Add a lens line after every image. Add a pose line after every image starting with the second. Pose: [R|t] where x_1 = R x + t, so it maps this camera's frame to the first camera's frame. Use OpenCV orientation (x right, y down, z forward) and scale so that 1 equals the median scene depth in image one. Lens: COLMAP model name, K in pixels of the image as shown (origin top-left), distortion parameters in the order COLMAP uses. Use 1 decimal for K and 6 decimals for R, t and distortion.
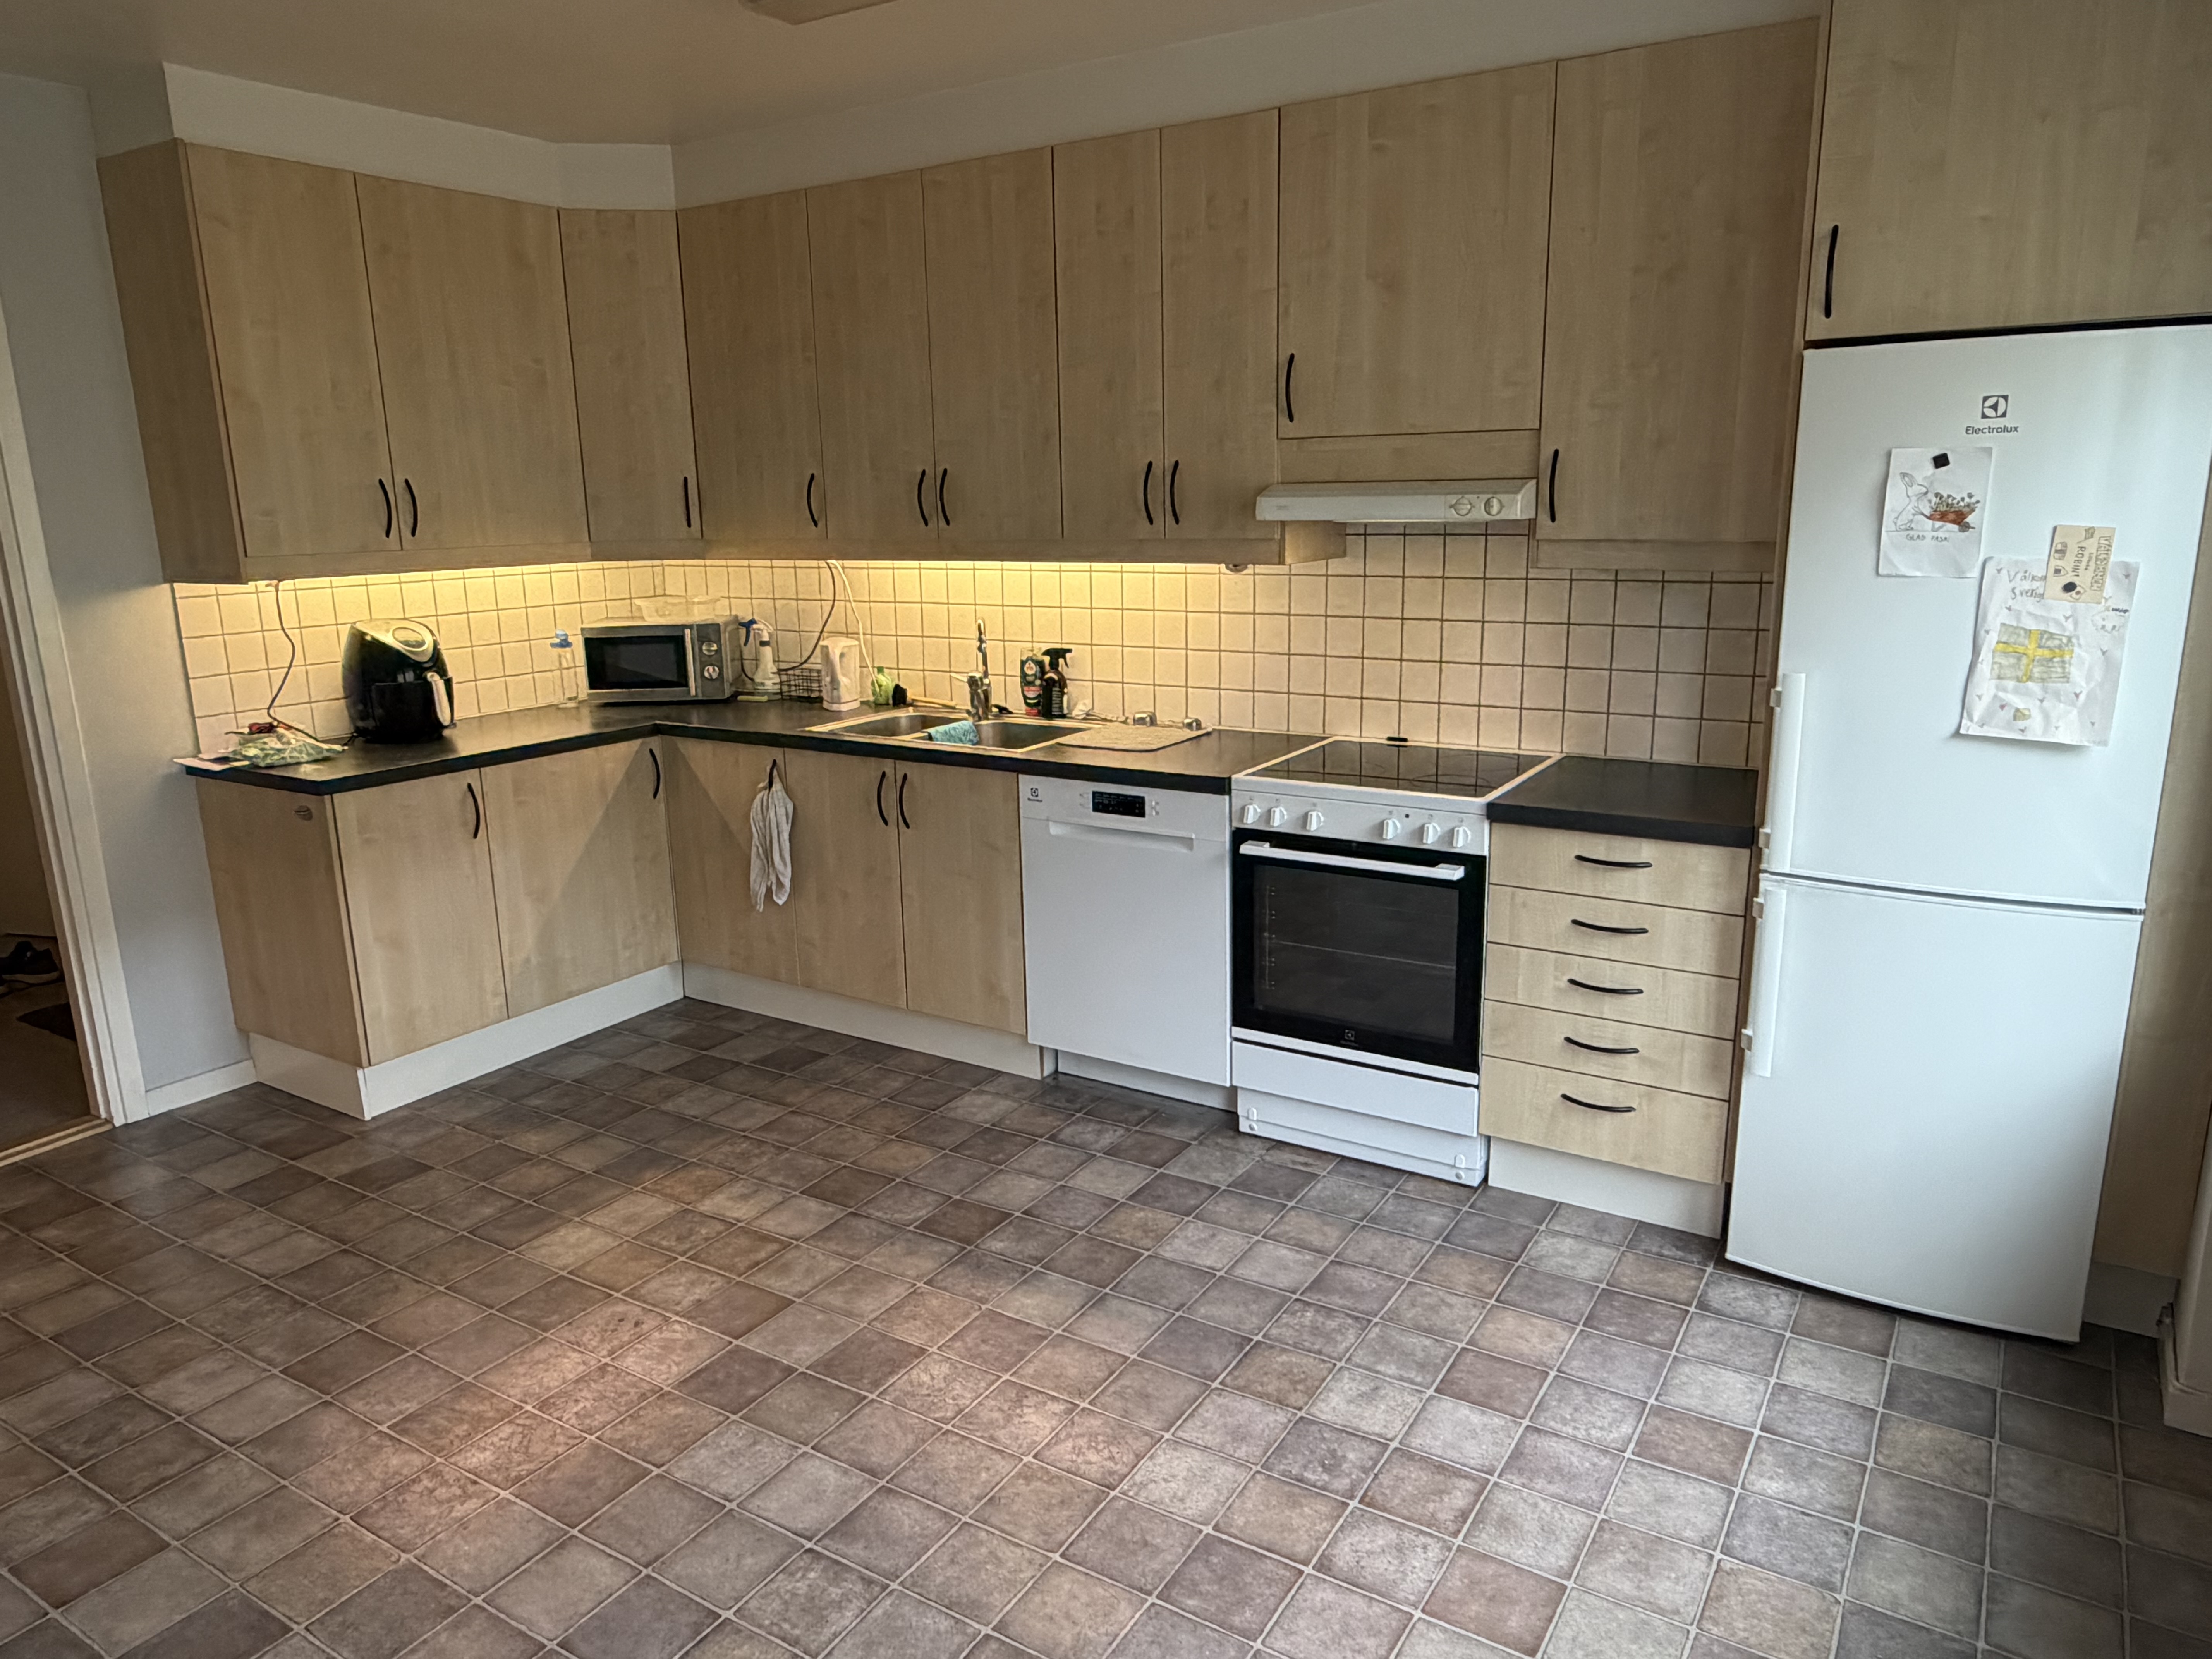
lens RADIAL K [[1469.7, 0, 1106.0], [0, 1469.7, 829.5], [0, 0, 1]] dist [0.000567, 0.000511]
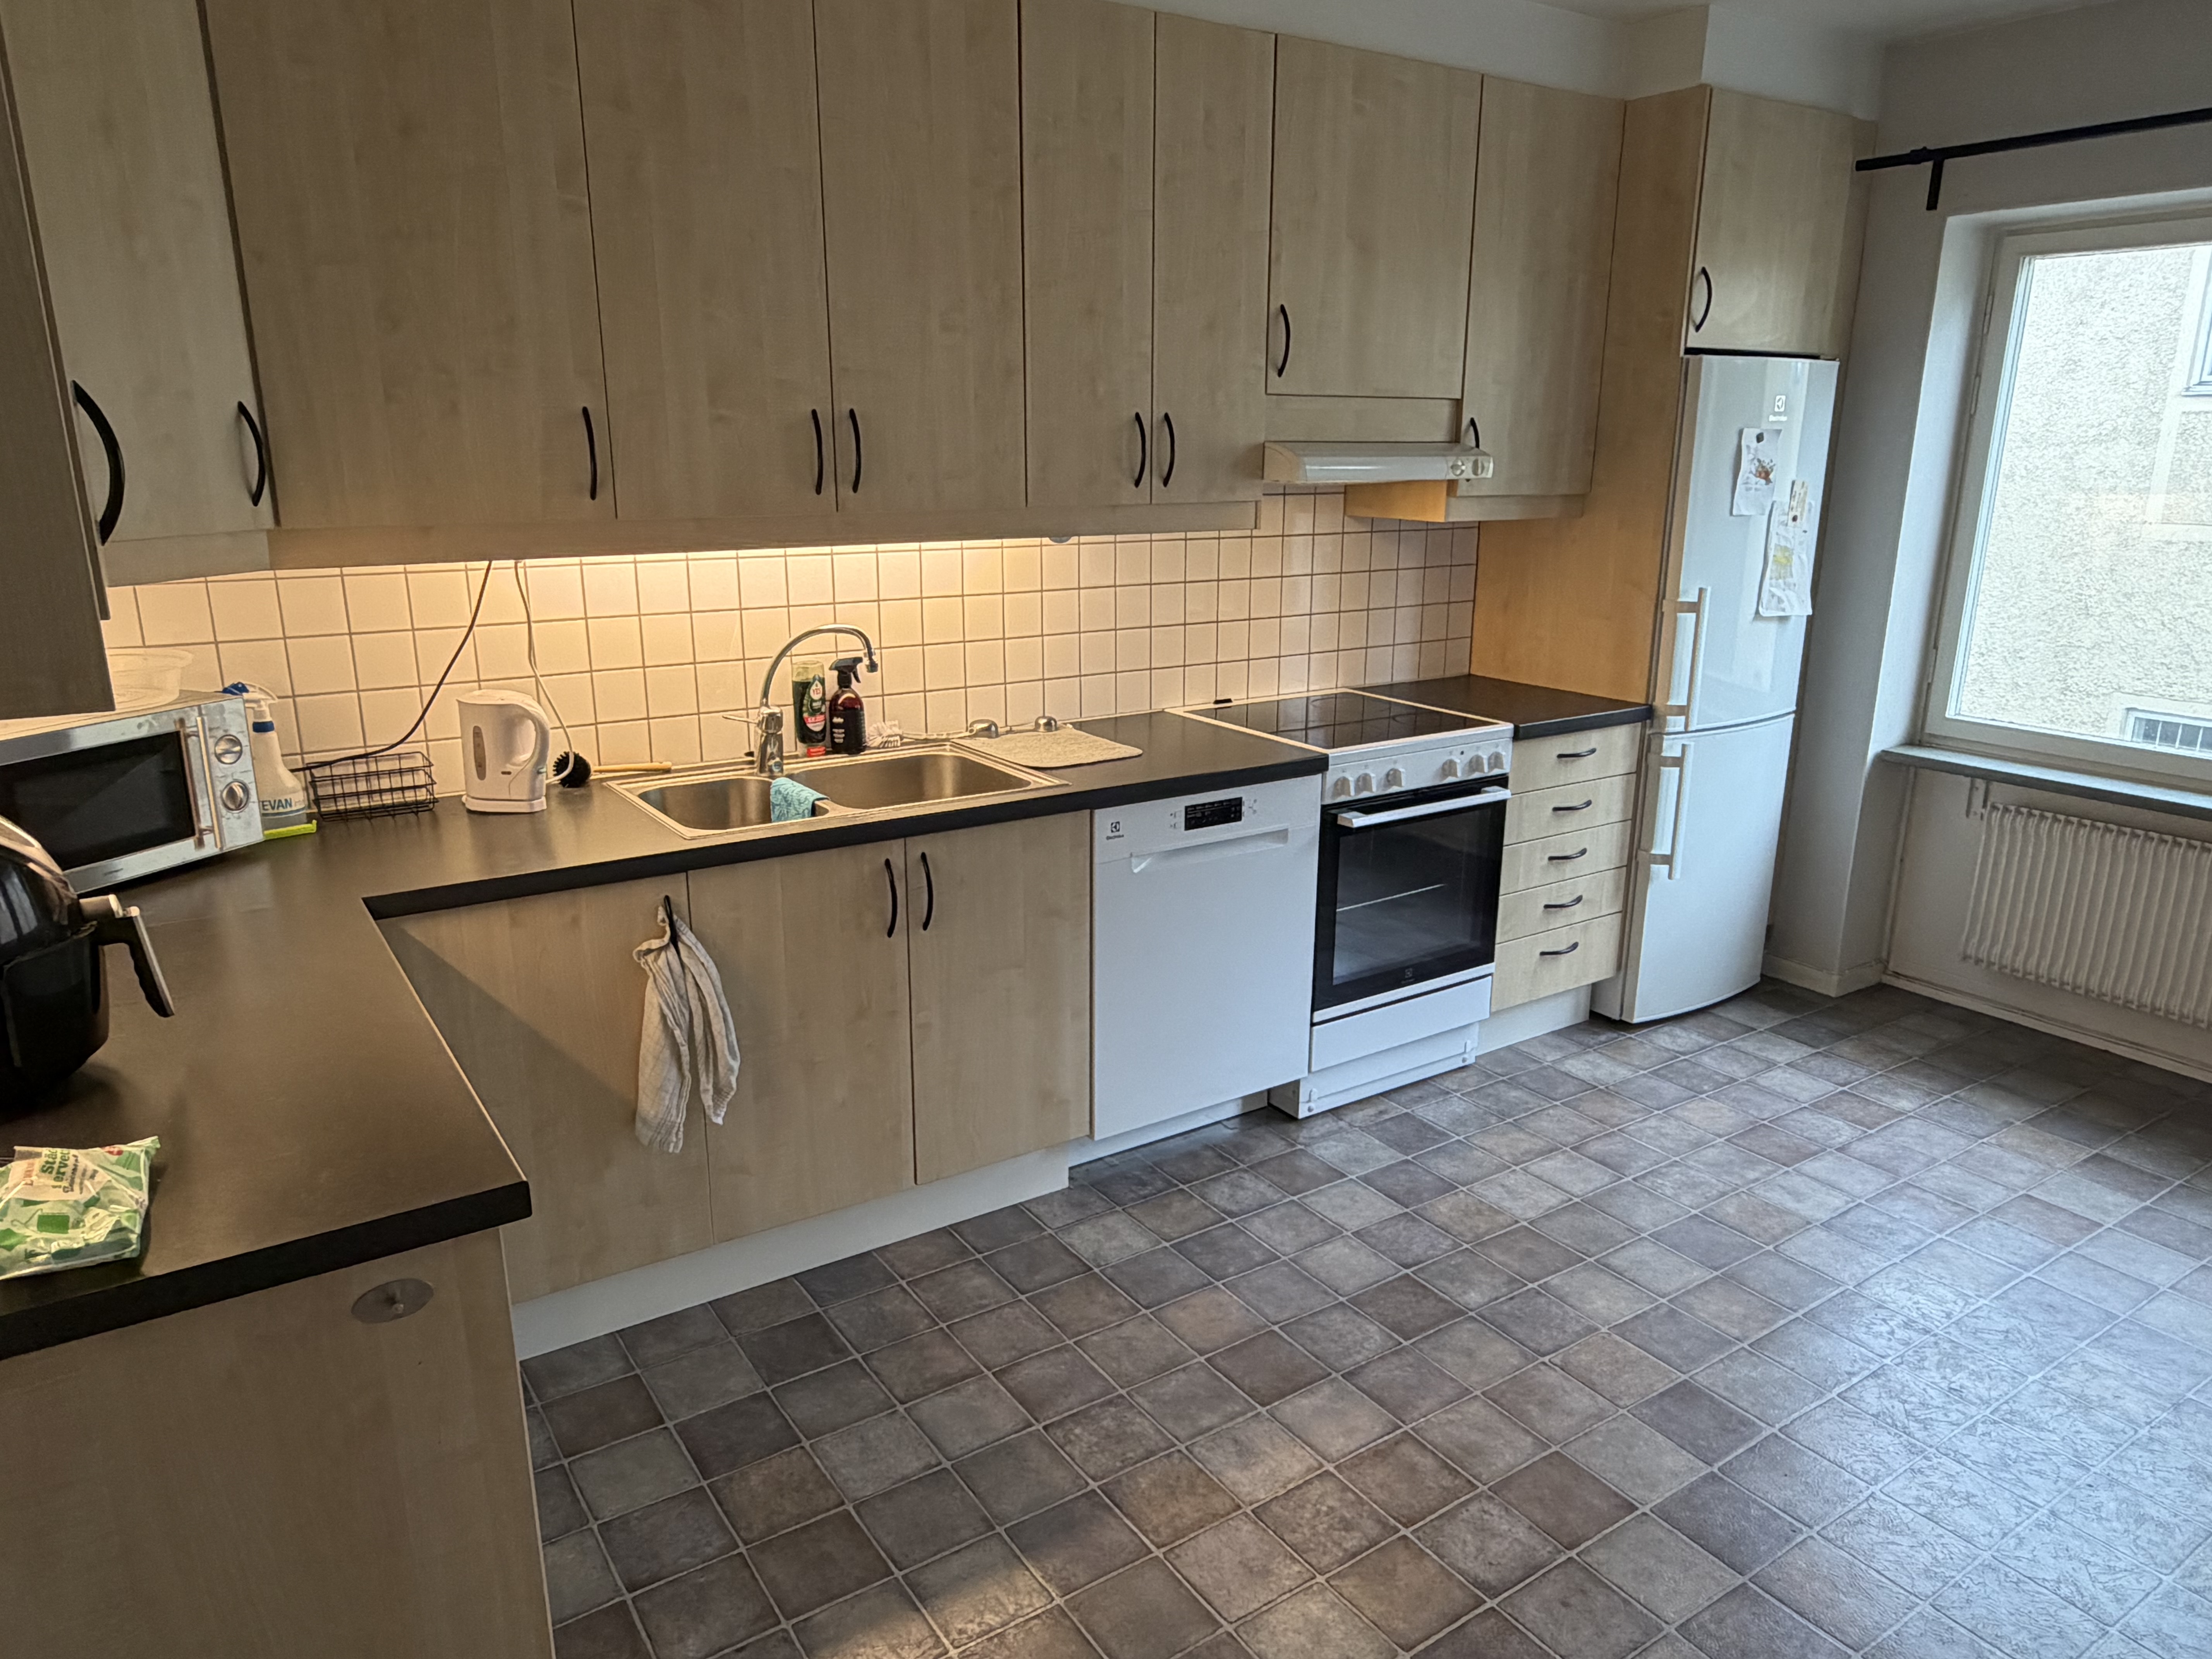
lens RADIAL K [[1468.4, 0, 1104.7], [0, 1468.4, 839.0], [0, 0, 1]] dist [-0.002988, -0.002536]
pose [[0.407977, -0.220486, 0.885969, -0.832547], [0.195355, 0.969008, 0.151193, -0.154505], [-0.891847, 0.111395, 0.438406, 0.723261]]
